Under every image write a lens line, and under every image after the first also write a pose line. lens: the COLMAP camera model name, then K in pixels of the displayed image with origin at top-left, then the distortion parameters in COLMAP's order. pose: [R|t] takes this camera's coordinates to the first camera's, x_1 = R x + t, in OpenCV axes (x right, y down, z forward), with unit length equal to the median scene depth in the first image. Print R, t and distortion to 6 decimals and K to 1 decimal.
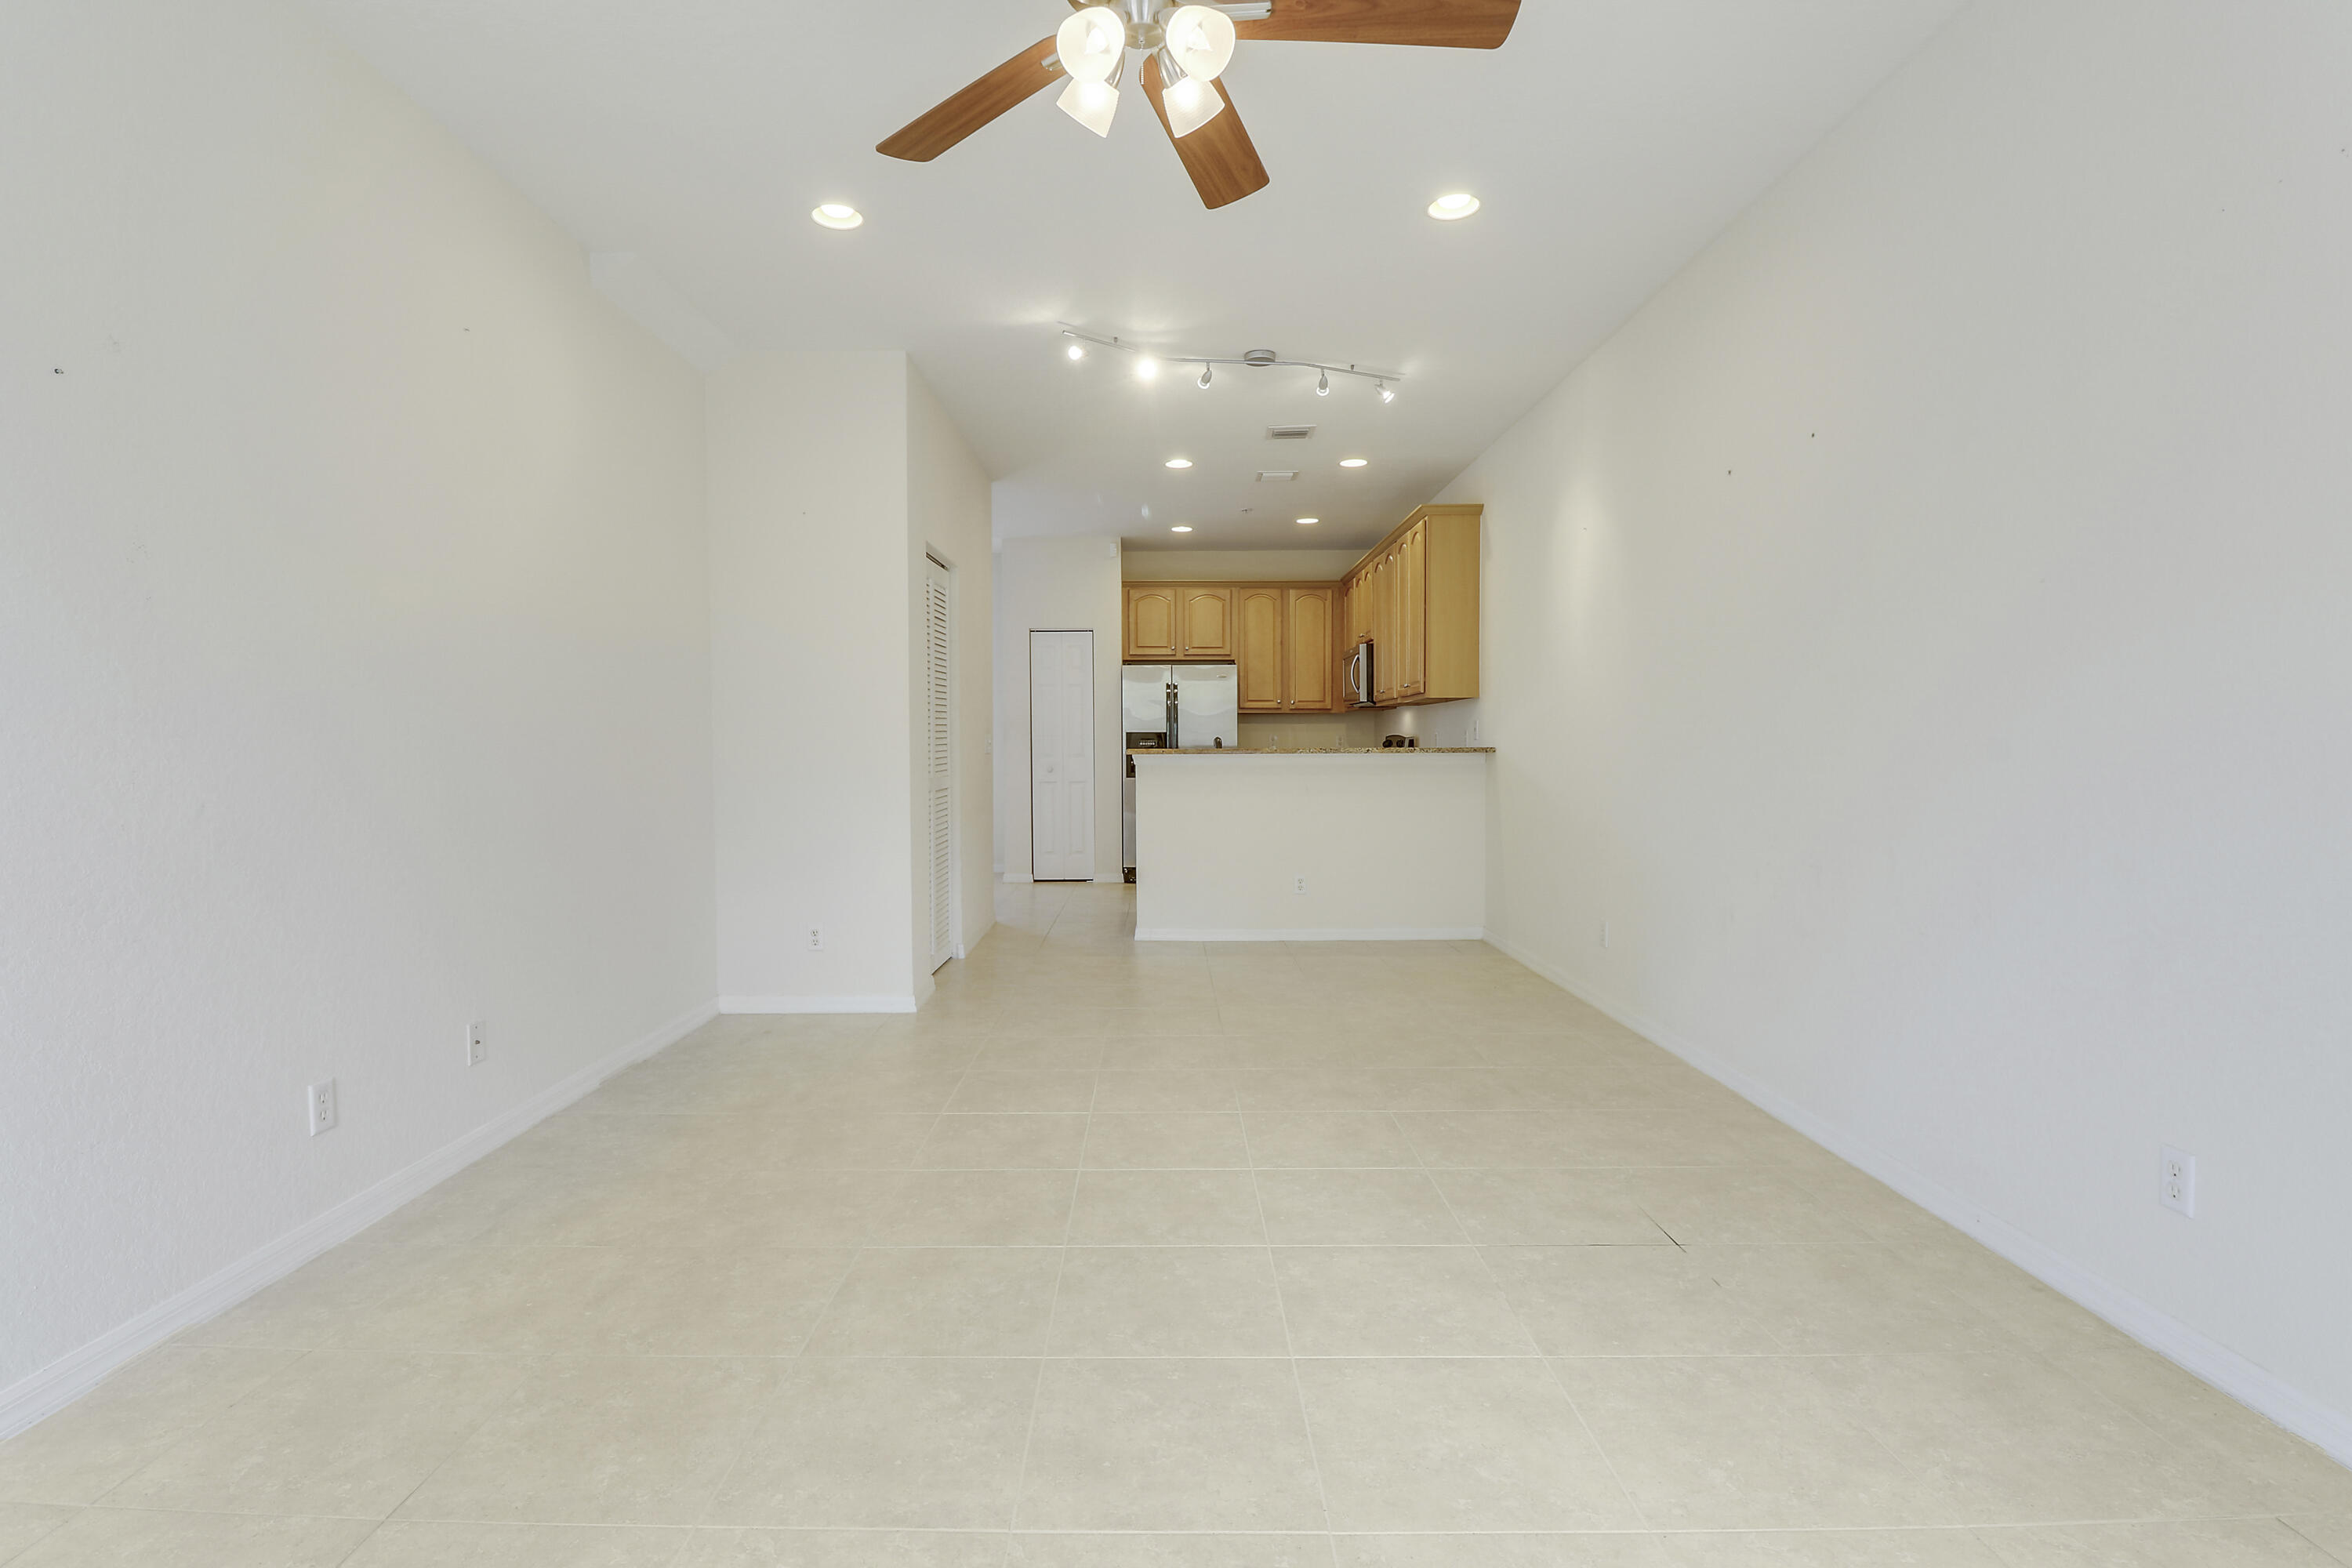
lens RADIAL K [[1104.4, 0, 1176.0], [0, 1104.4, 784.0], [0, 0, 1]] dist [0.005676, -0.012271]
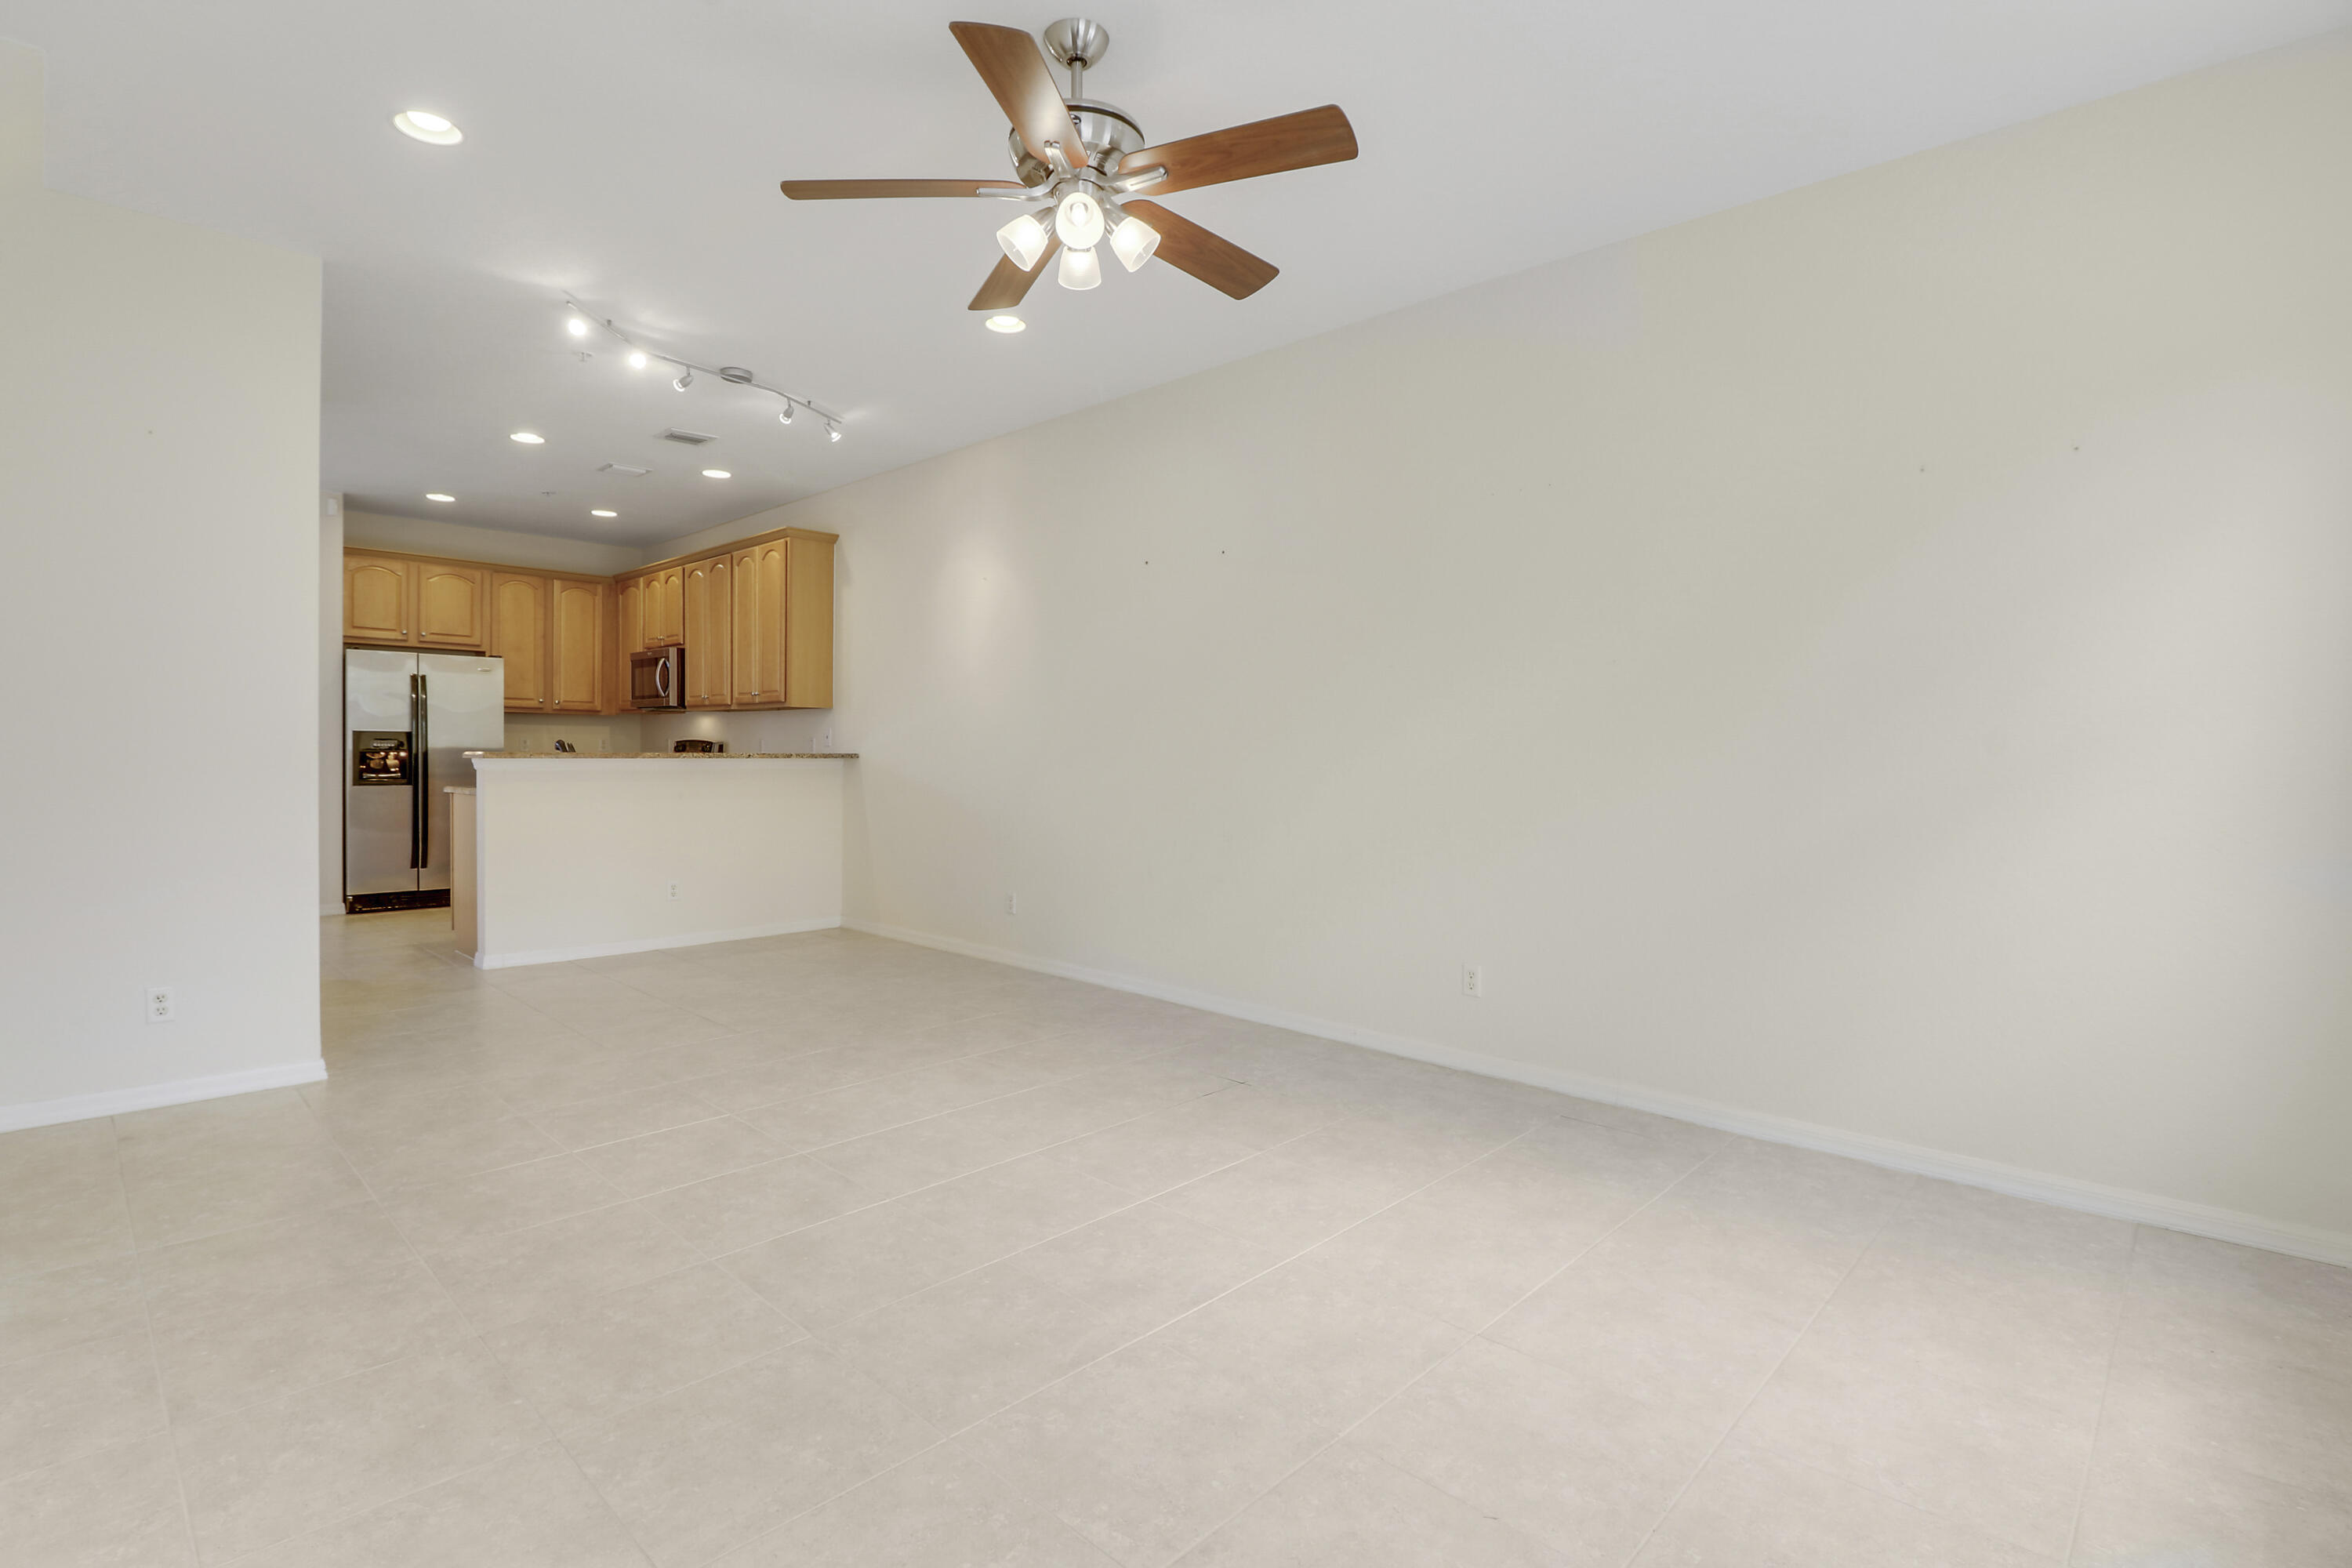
lens RADIAL K [[1078.8, 0, 1170.5], [0, 1078.8, 768.8], [0, 0, 1]] dist [-0.016544, 0.000100]
pose [[0.694771, -0.001046, 0.719230, -0.194532], [0.013969, 0.999830, -0.012040, -0.000081], [-0.719095, 0.018412, 0.694667, 0.009518]]
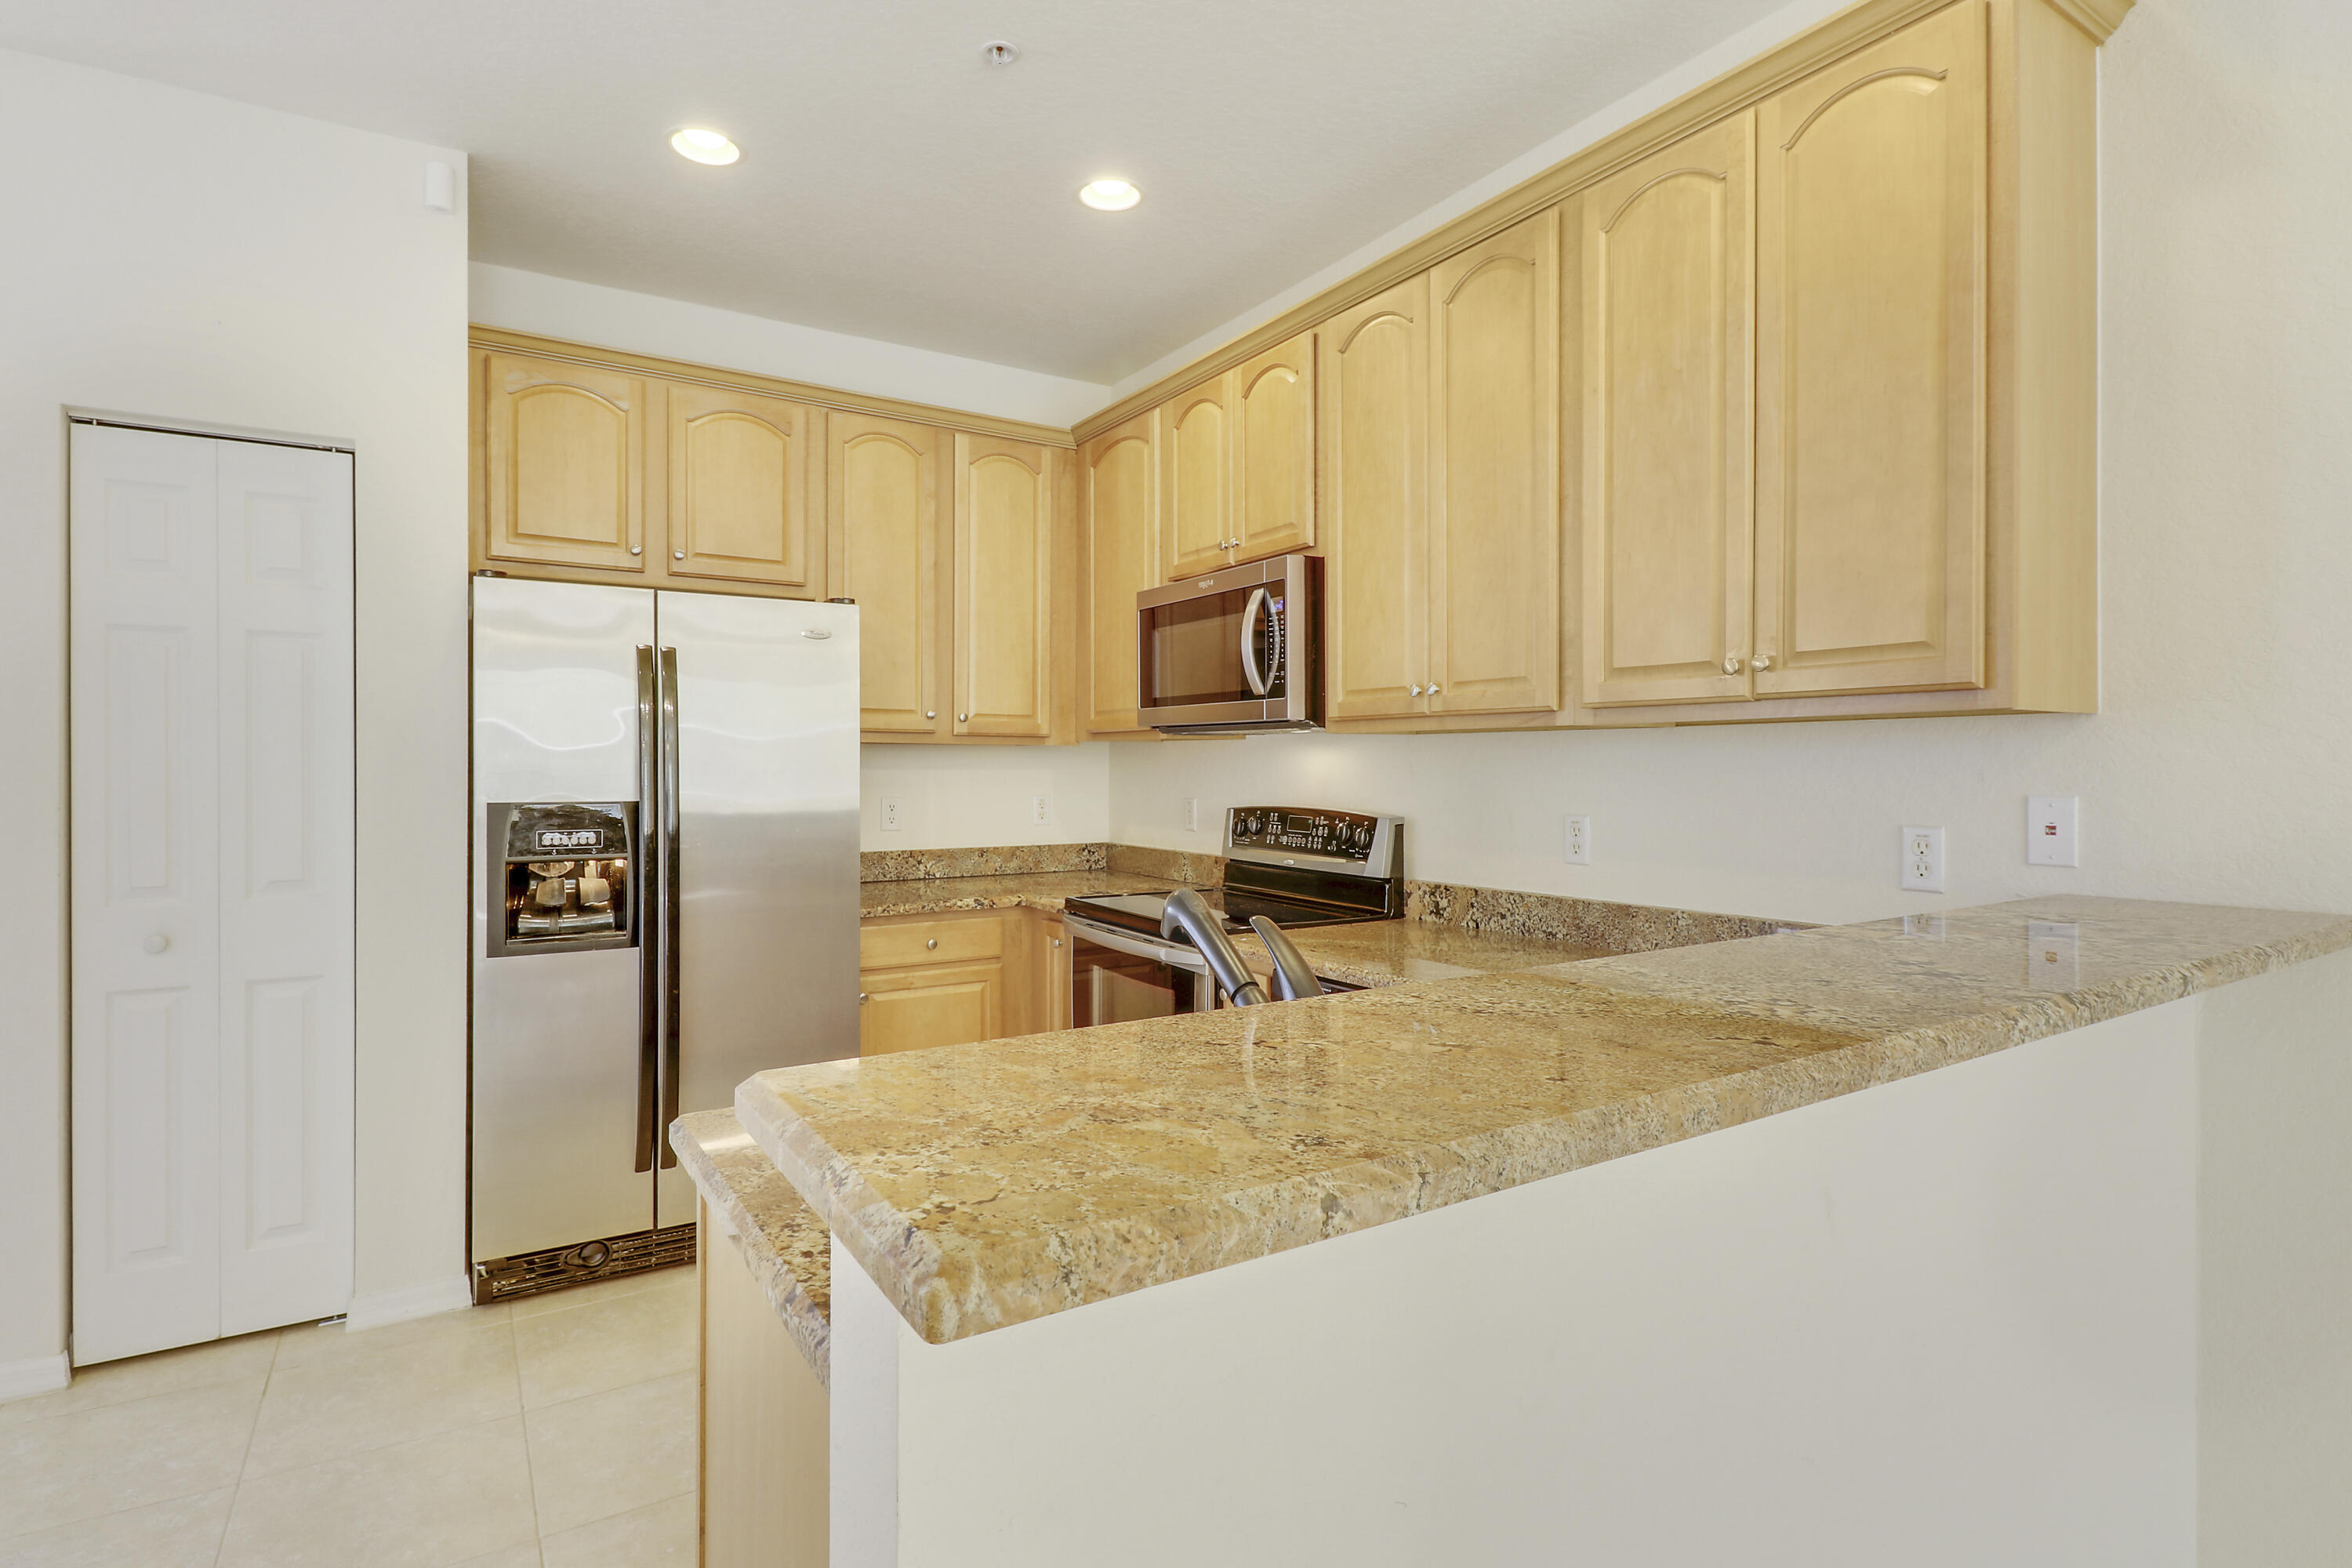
lens RADIAL K [[1165.6, 0, 1185.7], [0, 1165.6, 774.8], [0, 0, 1]] dist [0.003397, -0.012437]
pose [[0.848349, 0.001415, 0.529435, -0.052067], [0.014922, 0.999535, -0.026582, -0.043217], [-0.529227, 0.030451, 0.847934, 0.637493]]
